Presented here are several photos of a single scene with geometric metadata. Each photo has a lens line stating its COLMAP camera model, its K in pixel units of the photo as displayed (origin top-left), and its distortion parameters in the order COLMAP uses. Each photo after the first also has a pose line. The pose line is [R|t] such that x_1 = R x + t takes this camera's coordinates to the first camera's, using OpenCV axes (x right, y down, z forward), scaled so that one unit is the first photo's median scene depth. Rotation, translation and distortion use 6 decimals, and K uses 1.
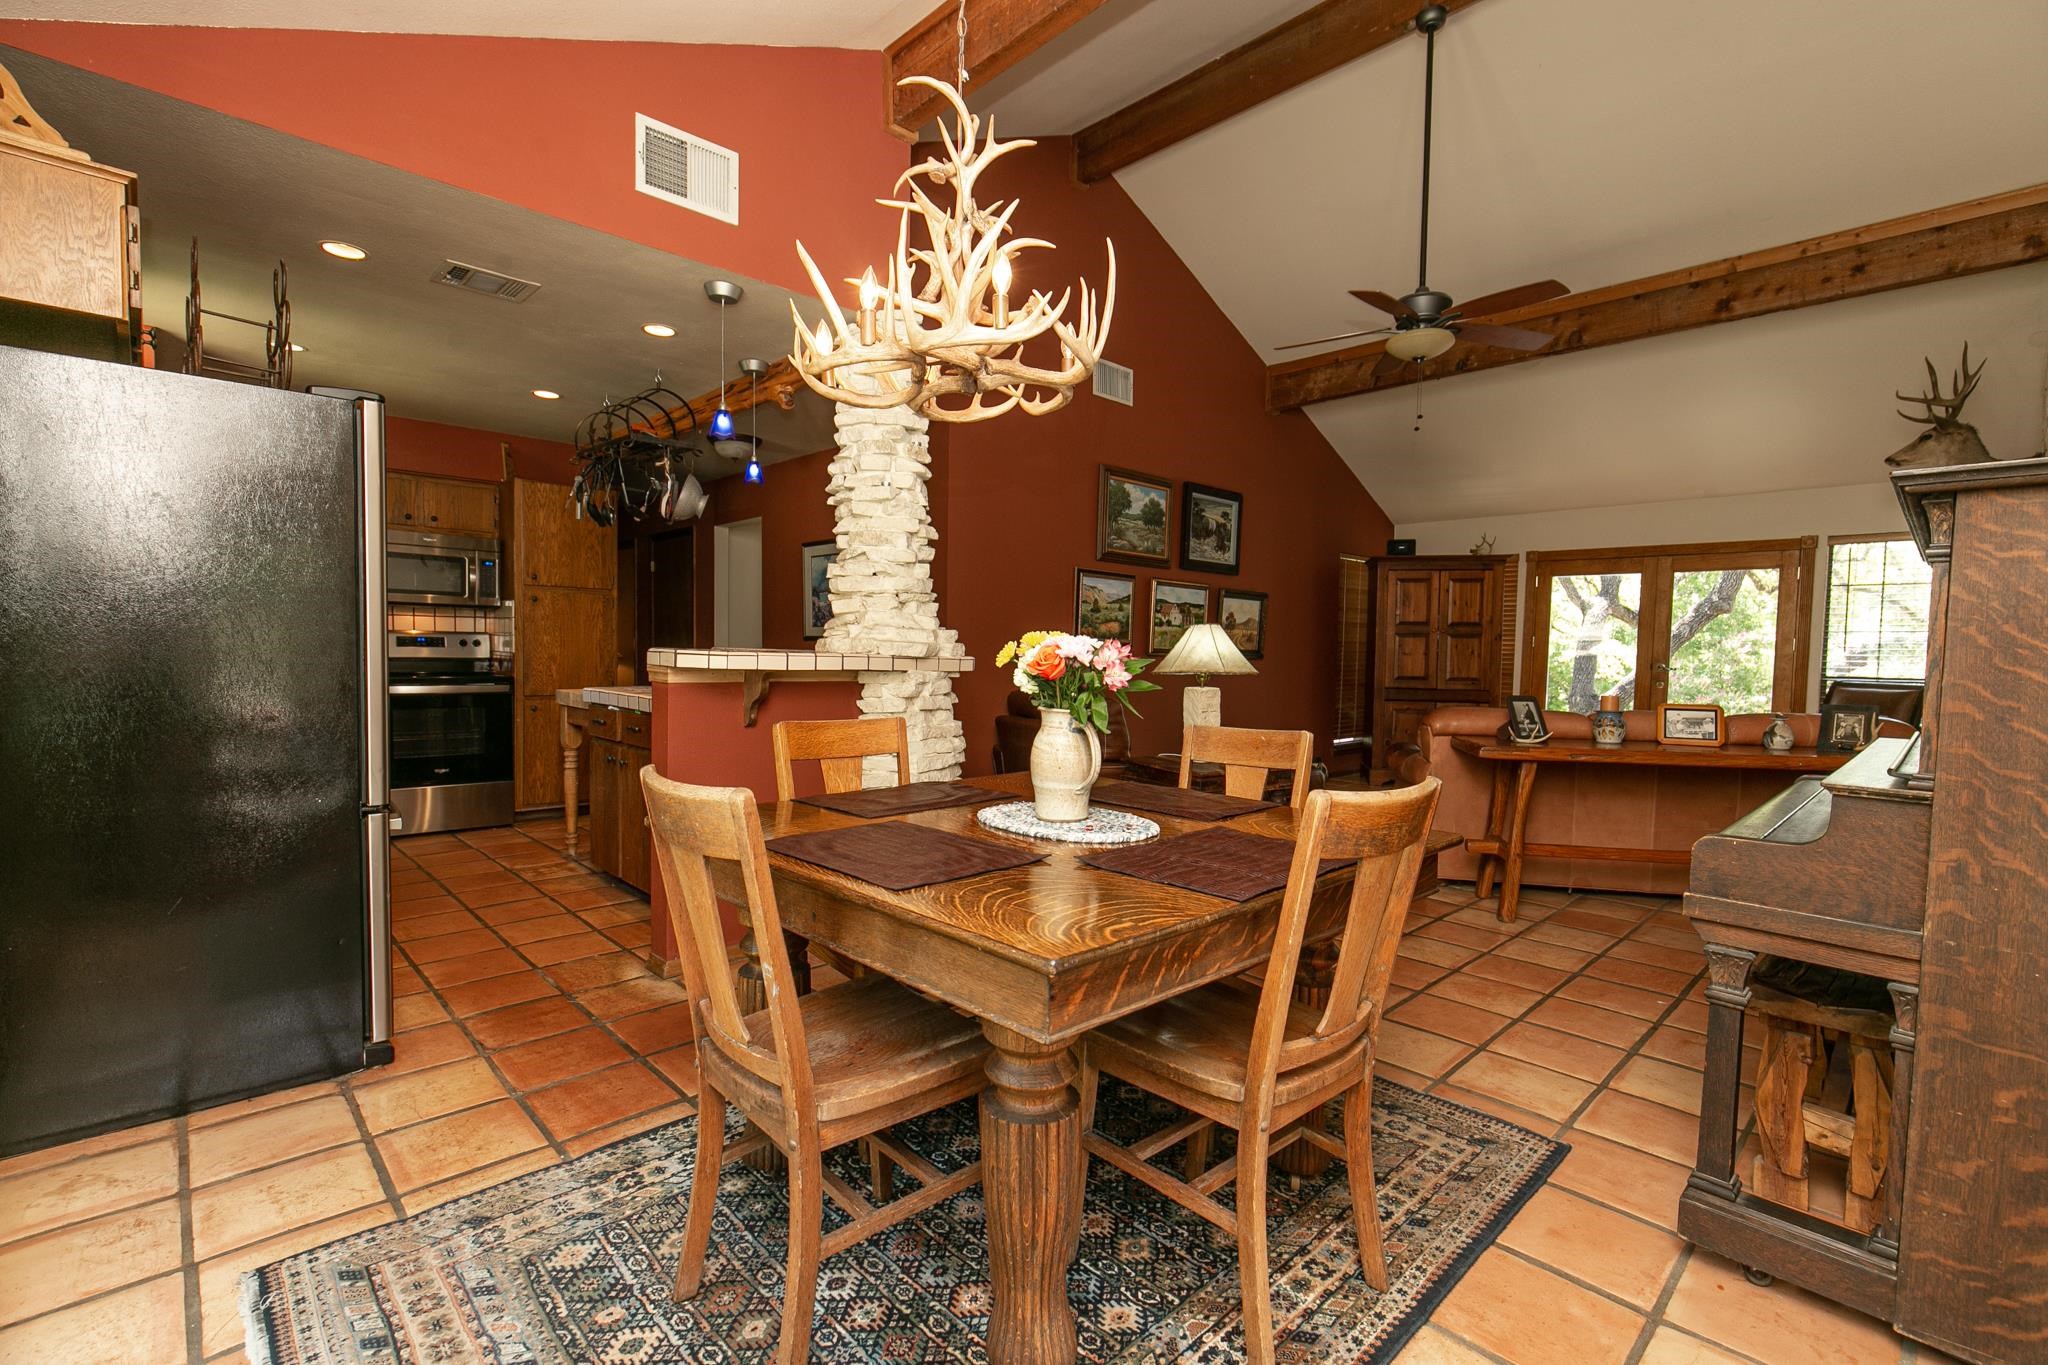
lens RADIAL K [[904.4, 0, 1026.8], [0, 904.4, 687.4], [0, 0, 1]] dist [-0.000731, -0.000238]
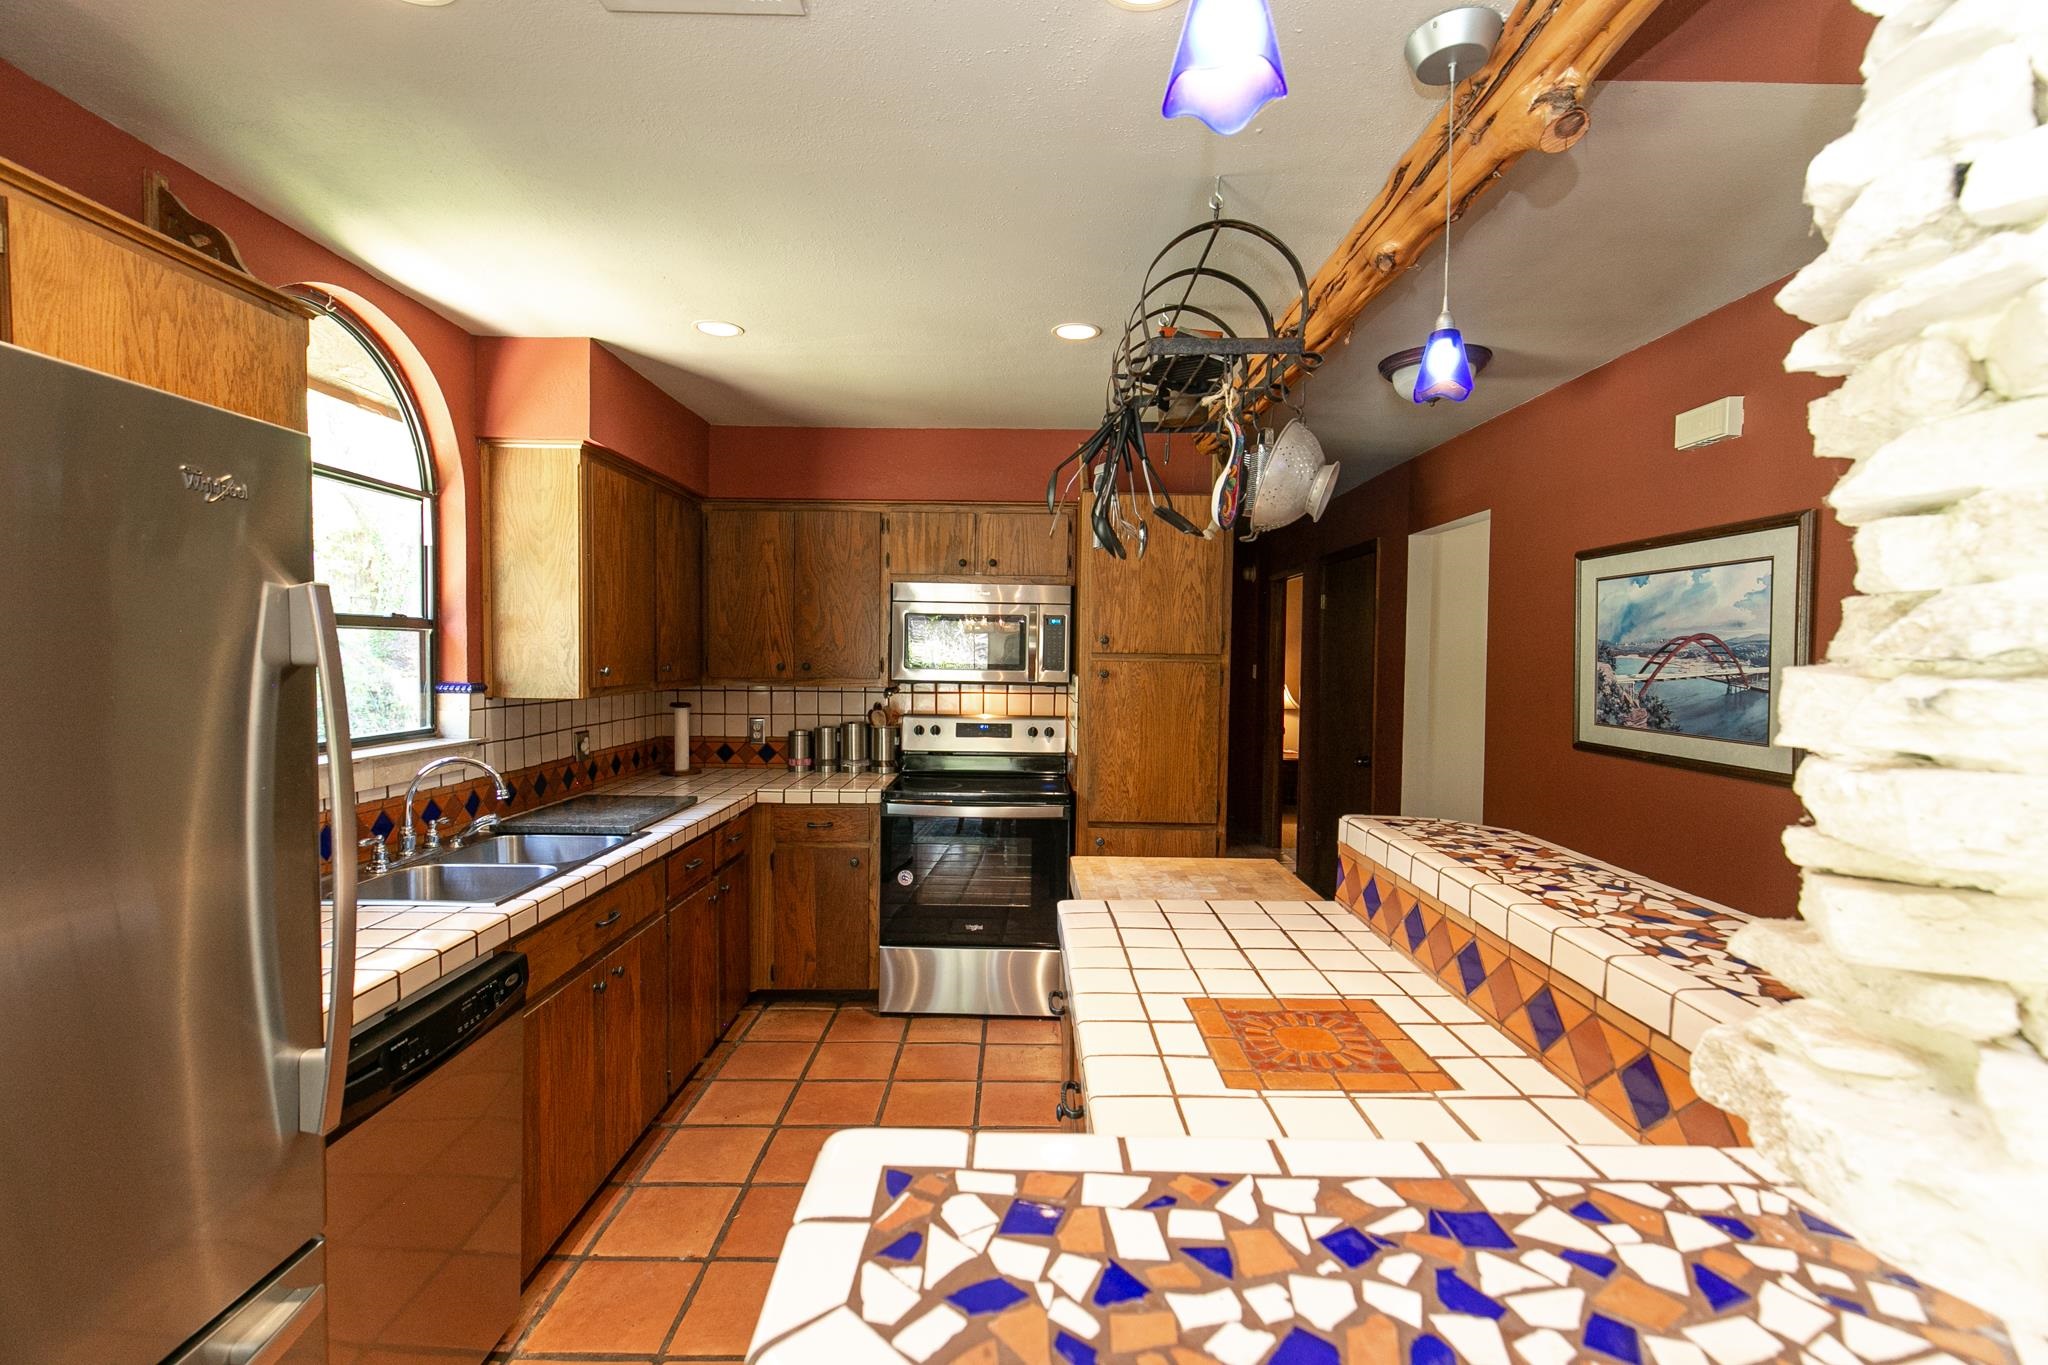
lens RADIAL K [[912.2, 0, 1017.5], [0, 912.2, 685.3], [0, 0, 1]] dist [-0.001785, -0.000845]
pose [[0.719129, 0.014885, -0.694717, -0.135031], [-0.030649, 0.999477, -0.010311, -0.081440], [0.694200, 0.028707, 0.719209, 0.487523]]
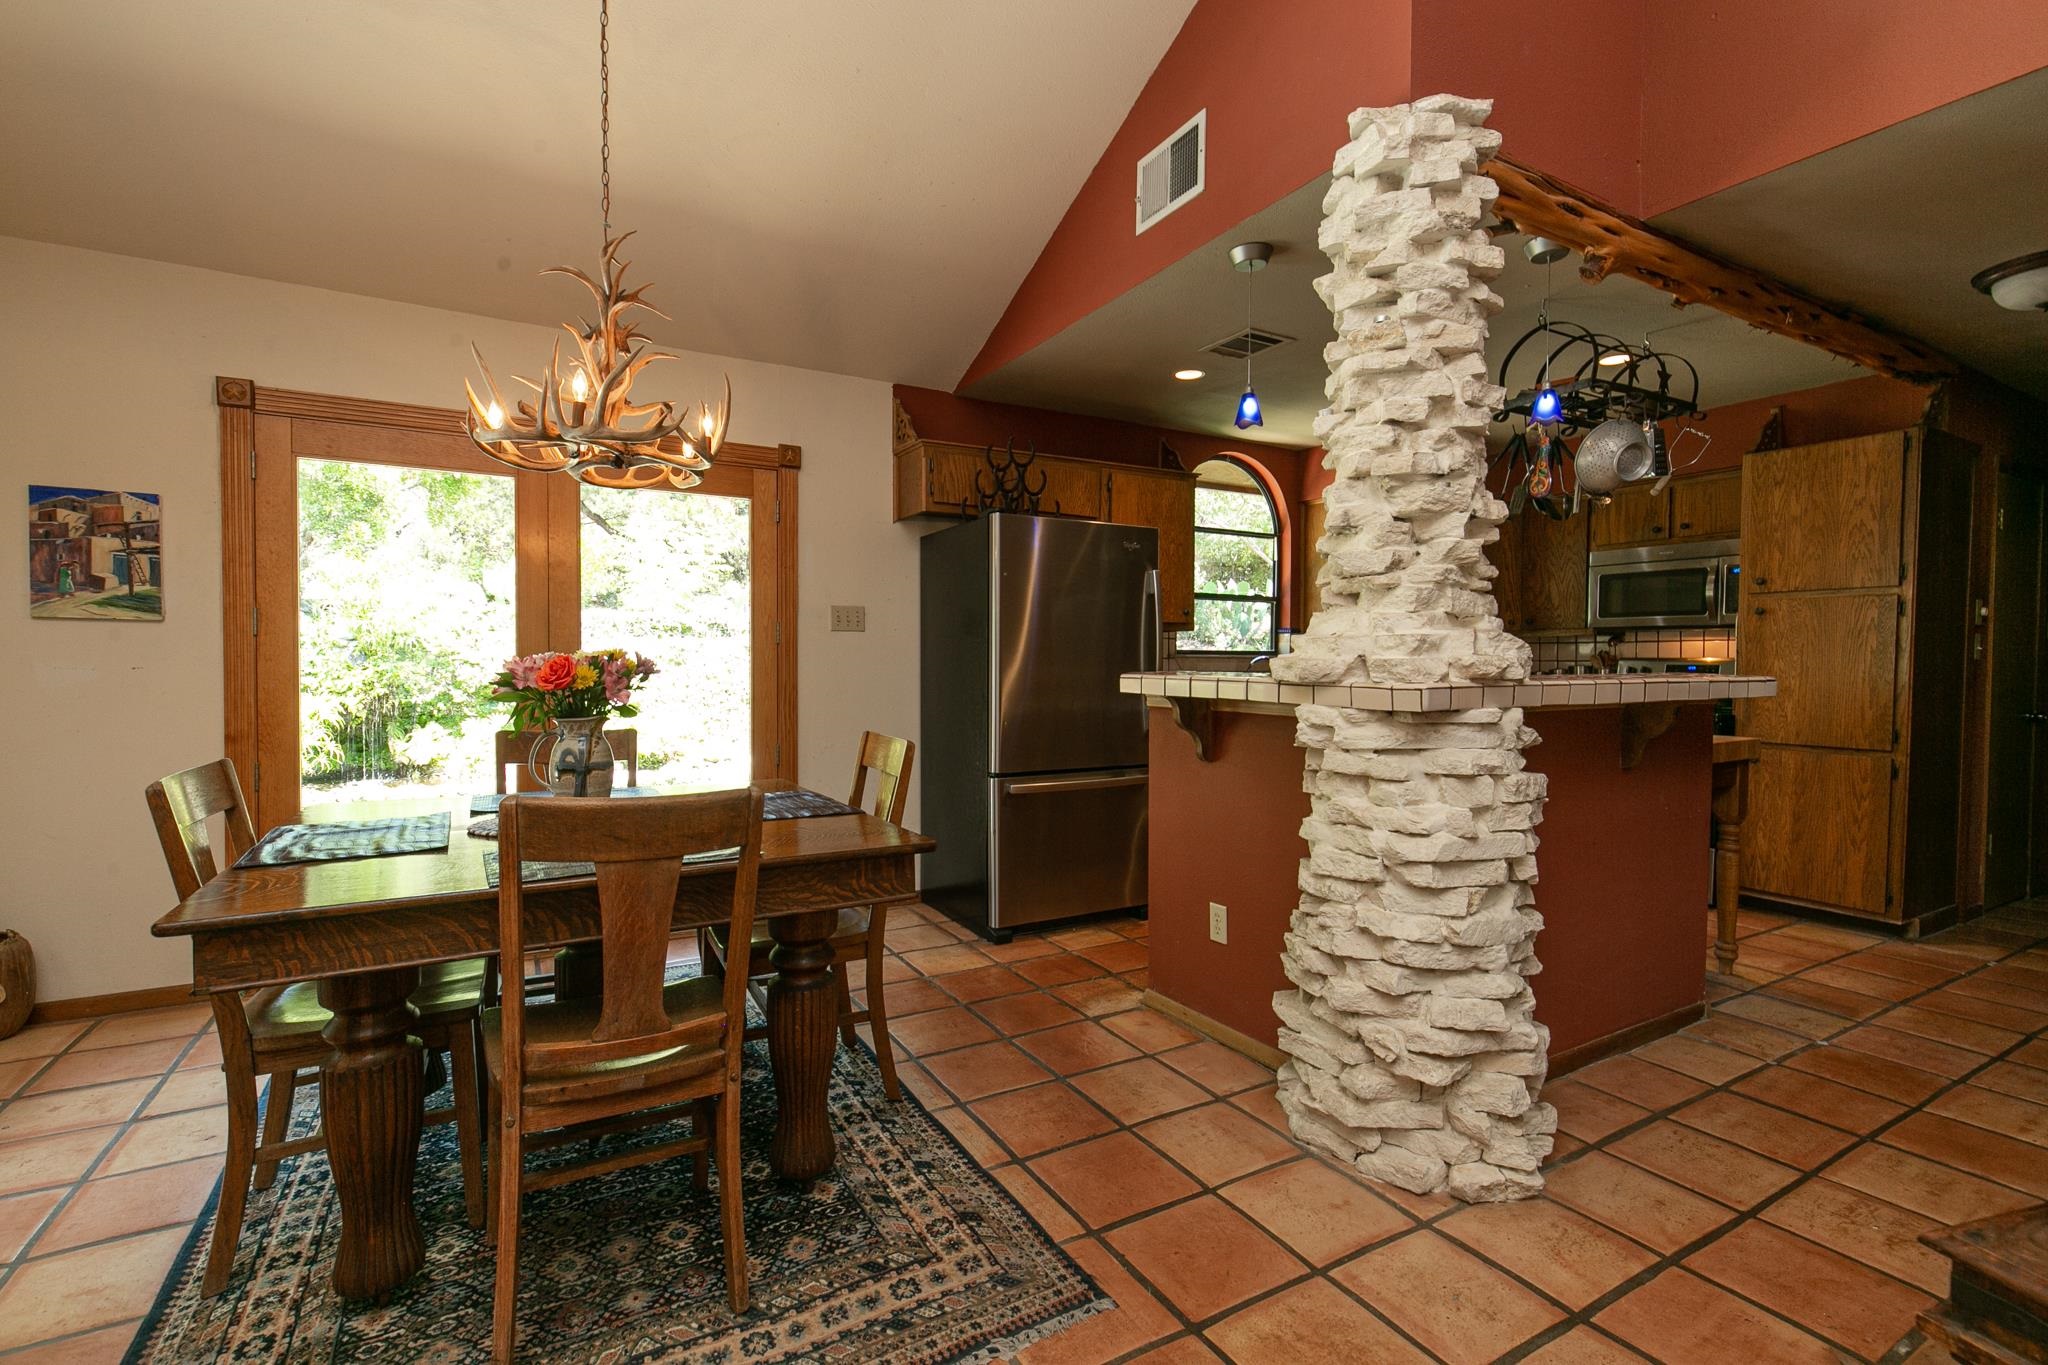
lens RADIAL K [[912.2, 0, 1017.5], [0, 912.2, 685.3], [0, 0, 1]] dist [-0.001785, -0.000845]
pose [[-0.250062, 0.006455, -0.968208, 0.330289], [-0.050147, 0.998549, 0.019609, -0.021722], [0.966930, 0.053456, -0.249376, 0.602989]]
